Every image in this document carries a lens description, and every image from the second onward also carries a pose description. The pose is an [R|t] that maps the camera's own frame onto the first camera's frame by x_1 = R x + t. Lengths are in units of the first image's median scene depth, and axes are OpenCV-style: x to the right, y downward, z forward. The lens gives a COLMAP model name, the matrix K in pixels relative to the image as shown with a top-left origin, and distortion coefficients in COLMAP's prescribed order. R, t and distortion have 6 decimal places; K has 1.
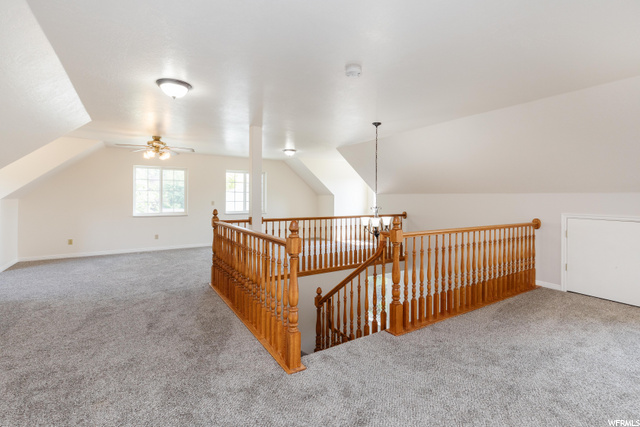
lens RADIAL K [[277.3, 0, 319.4], [0, 277.3, 198.1], [0, 0, 1]] dist [0.002290, 0.000191]
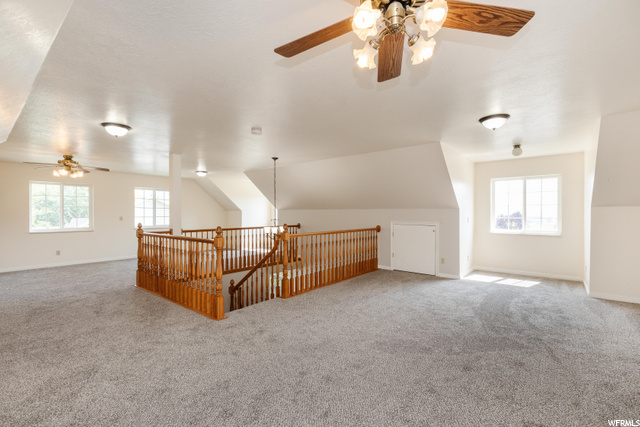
lens RADIAL K [[275.2, 0, 320.0], [0, 275.2, 213.5], [0, 0, 1]] dist [0.002515, 0.000176]
pose [[0.943196, -0.006595, 0.332171, -0.038529], [0.006680, 0.999977, 0.000887, 0.004782], [-0.332170, 0.001382, 0.943219, -0.383403]]
